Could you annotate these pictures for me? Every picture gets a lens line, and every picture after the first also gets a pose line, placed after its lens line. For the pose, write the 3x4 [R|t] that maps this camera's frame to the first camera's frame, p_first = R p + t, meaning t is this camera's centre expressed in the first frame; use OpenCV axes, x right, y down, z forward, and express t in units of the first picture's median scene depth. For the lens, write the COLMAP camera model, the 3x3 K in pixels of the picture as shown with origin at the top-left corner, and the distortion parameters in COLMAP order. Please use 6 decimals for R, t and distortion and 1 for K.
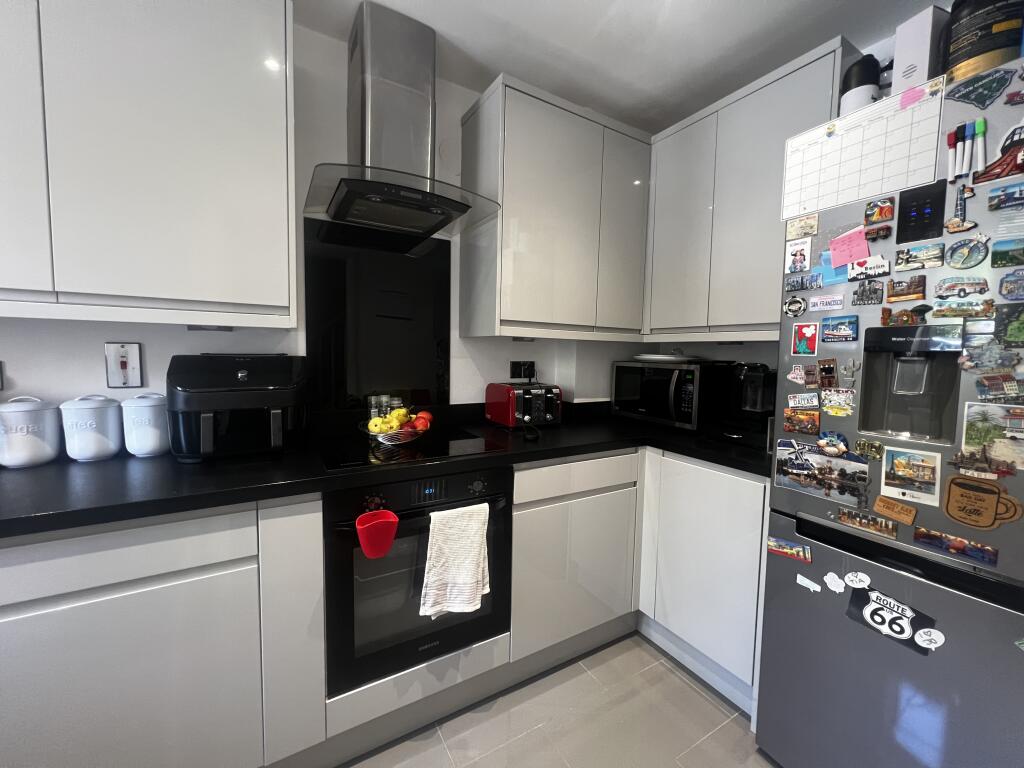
lens RADIAL K [[411.5, 0, 511.1], [0, 411.5, 383.3], [0, 0, 1]] dist [-0.003323, 0.000488]
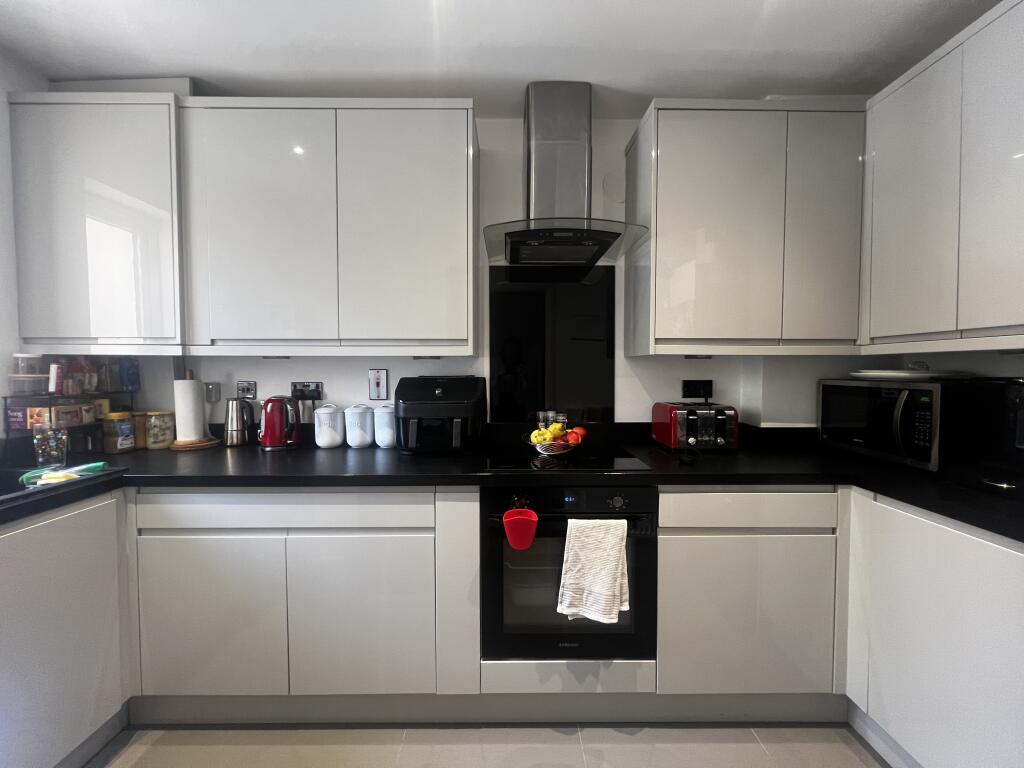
lens RADIAL K [[411.5, 0, 510.4], [0, 411.5, 384.0], [0, 0, 1]] dist [-0.003323, 0.000488]
pose [[0.863615, -0.002070, -0.504148, 0.182942], [-0.020742, 0.998999, -0.039634, 0.002071], [0.503725, 0.044685, 0.862708, -0.030468]]
